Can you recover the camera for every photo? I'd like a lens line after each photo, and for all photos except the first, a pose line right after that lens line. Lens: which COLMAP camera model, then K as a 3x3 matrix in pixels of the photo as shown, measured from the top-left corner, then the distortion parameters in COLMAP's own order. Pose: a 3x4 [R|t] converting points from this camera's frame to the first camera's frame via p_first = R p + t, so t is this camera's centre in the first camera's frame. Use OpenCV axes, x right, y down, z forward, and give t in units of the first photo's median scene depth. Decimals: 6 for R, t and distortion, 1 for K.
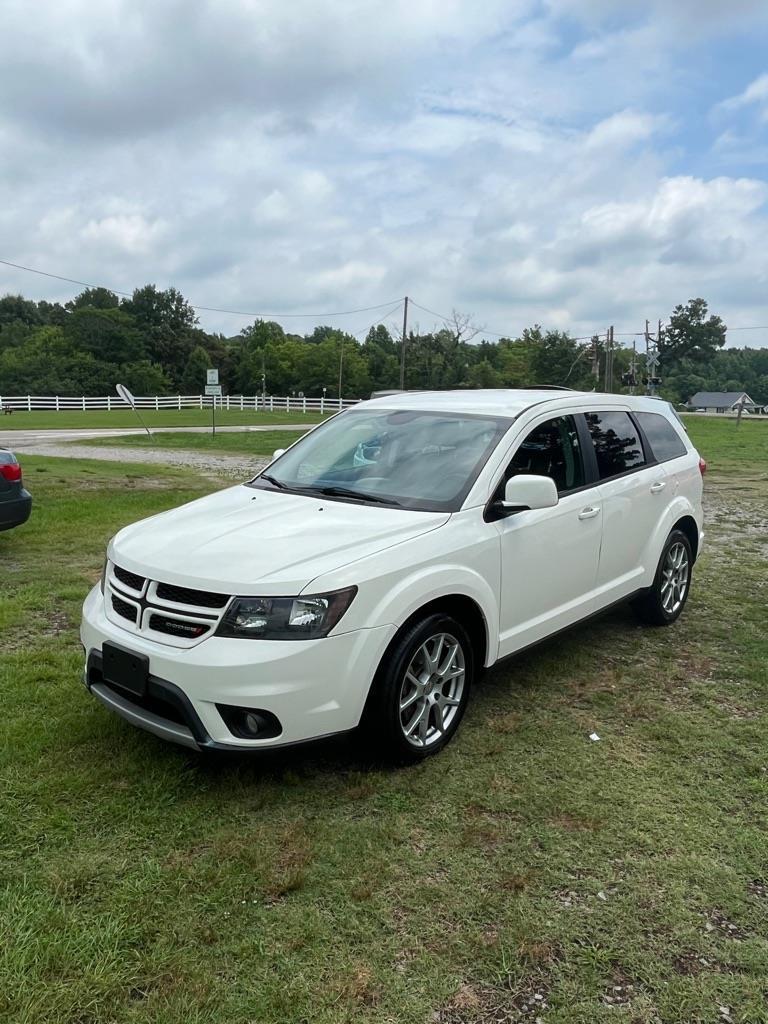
lens RADIAL K [[757.9, 0, 401.5], [0, 757.9, 511.9], [0, 0, 1]] dist [0.001270, -0.000340]
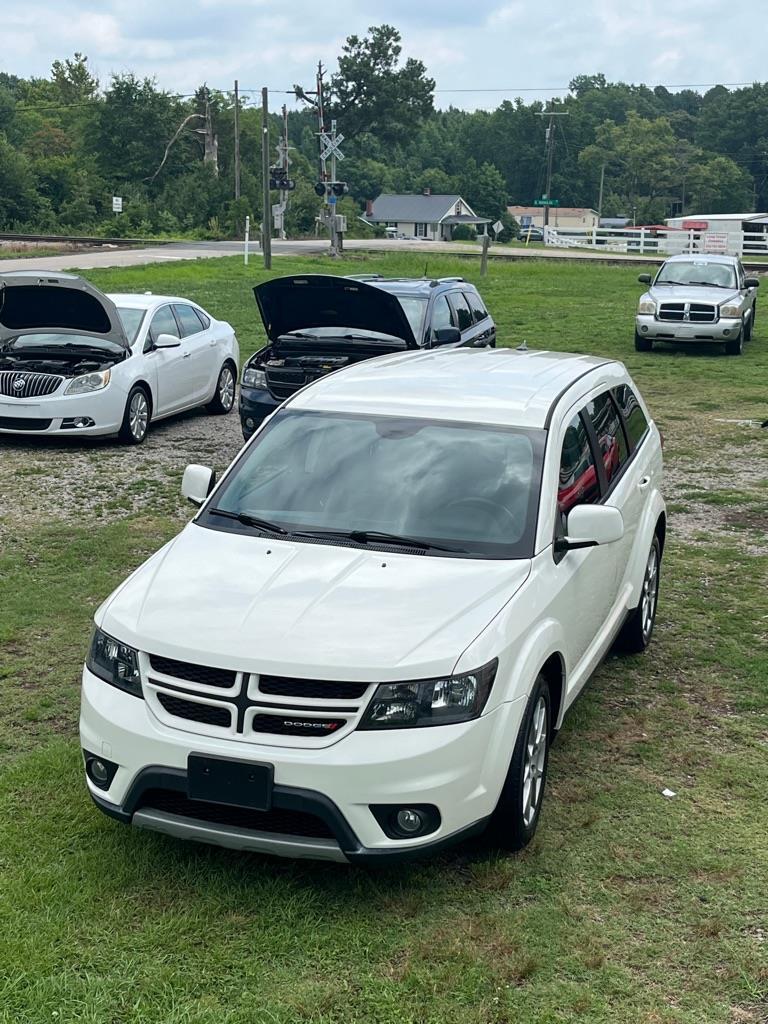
lens RADIAL K [[1461.3, 0, 384.0], [0, 1461.3, 512.0], [0, 0, 1]] dist [0.144475, -0.625843]
pose [[0.931517, -0.066419, 0.357581, -0.760274], [0.044837, 0.996655, 0.068321, -0.192446], [-0.360922, -0.047609, 0.931380, -0.553775]]
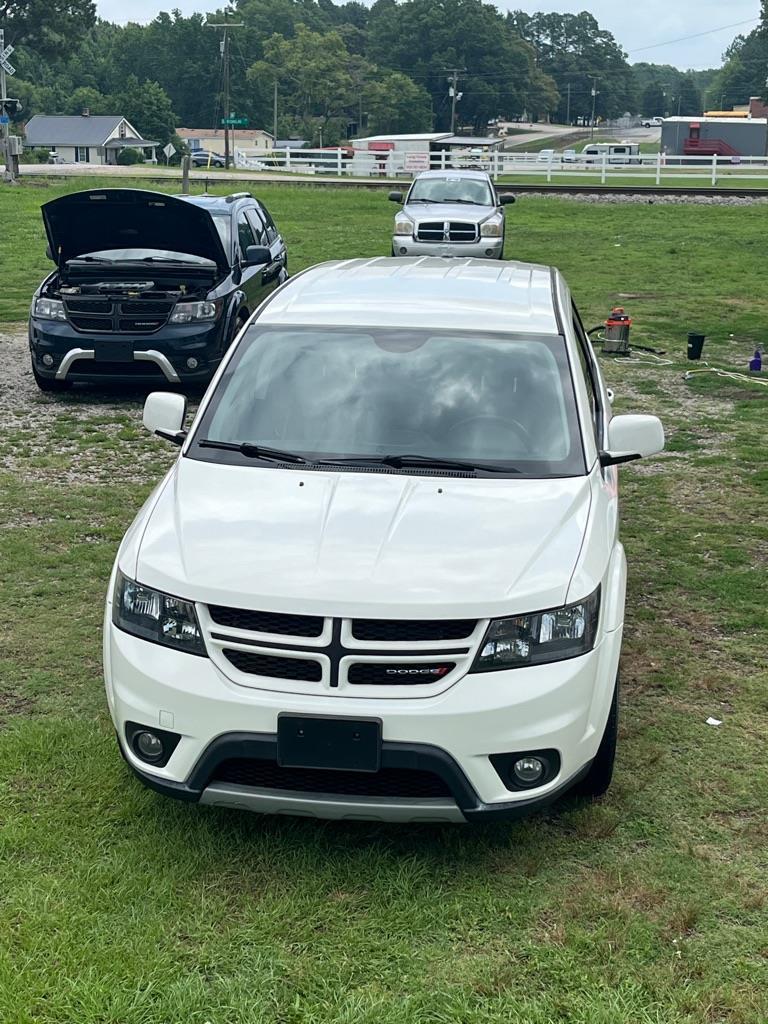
lens RADIAL K [[1581.7, 0, 360.2], [0, 1581.7, 510.5], [0, 0, 1]] dist [0.061787, -0.124751]
pose [[0.842537, -0.128150, 0.523172, -1.100048], [0.081528, 0.990436, 0.111310, -0.181427], [-0.532433, -0.051129, 0.844927, -0.291079]]
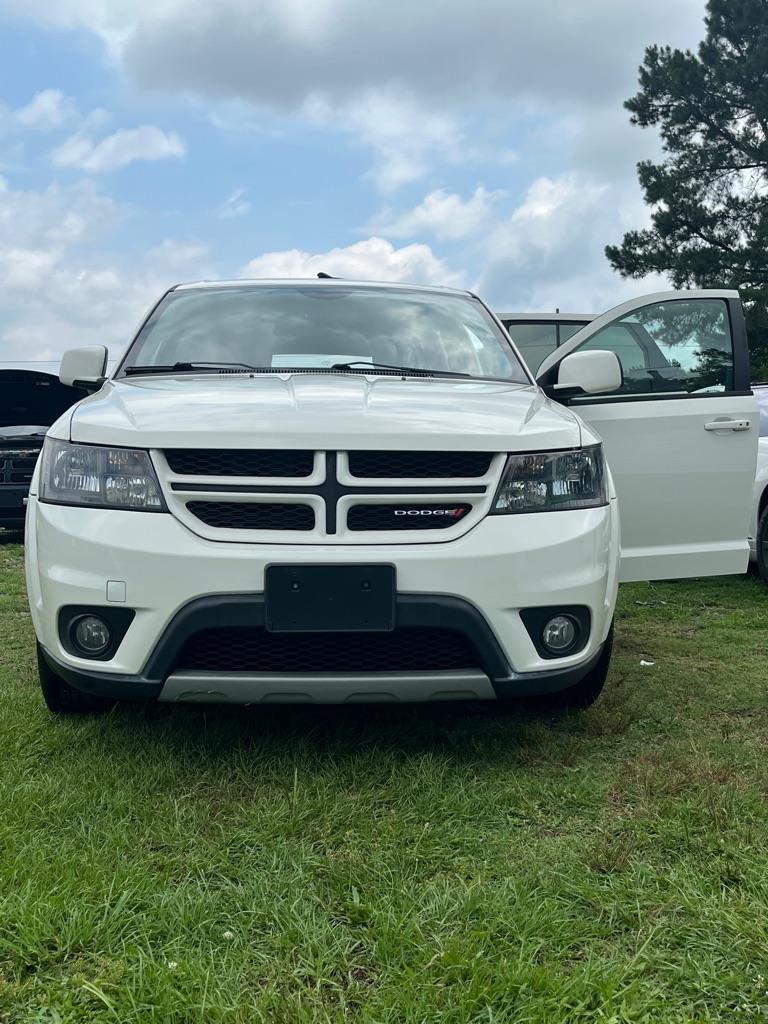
lens RADIAL K [[1099.2, 0, 384.0], [0, 1099.2, 512.0], [0, 0, 1]] dist [0.033613, 0.025088]
pose [[0.727183, -0.056057, 0.684151, -0.902153], [0.113800, 0.992713, -0.039618, 0.176295], [-0.676945, 0.106666, 0.728264, 0.346262]]
